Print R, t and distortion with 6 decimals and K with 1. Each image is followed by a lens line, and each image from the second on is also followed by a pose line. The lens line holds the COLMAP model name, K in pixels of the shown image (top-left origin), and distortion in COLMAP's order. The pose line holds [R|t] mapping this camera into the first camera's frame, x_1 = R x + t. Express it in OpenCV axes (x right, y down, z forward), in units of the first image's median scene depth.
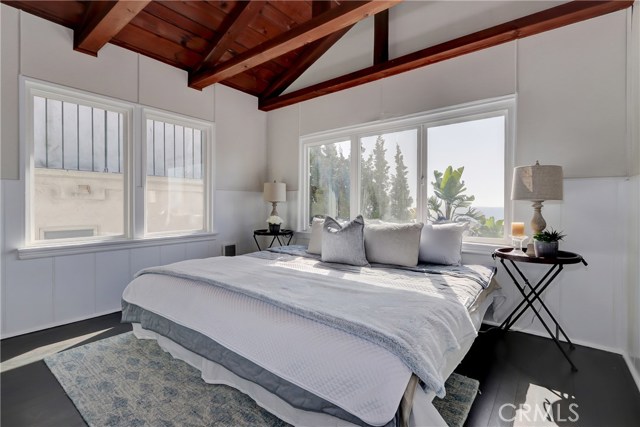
lens RADIAL K [[296.8, 0, 314.6], [0, 296.8, 211.2], [0, 0, 1]] dist [-0.000342, -0.002470]
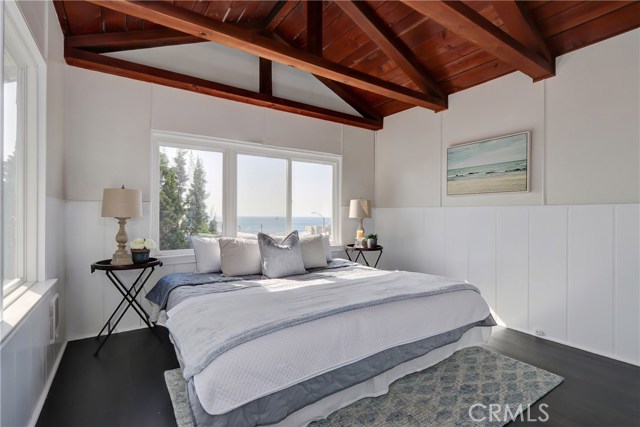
lens RADIAL K [[296.8, 0, 313.3], [0, 296.8, 215.0], [0, 0, 1]] dist [-0.000342, -0.002470]
pose [[0.317084, 0.005085, 0.948384, -0.936560], [0.013039, 0.999868, -0.009721, -0.035446], [-0.948308, 0.015448, 0.316976, 0.578264]]
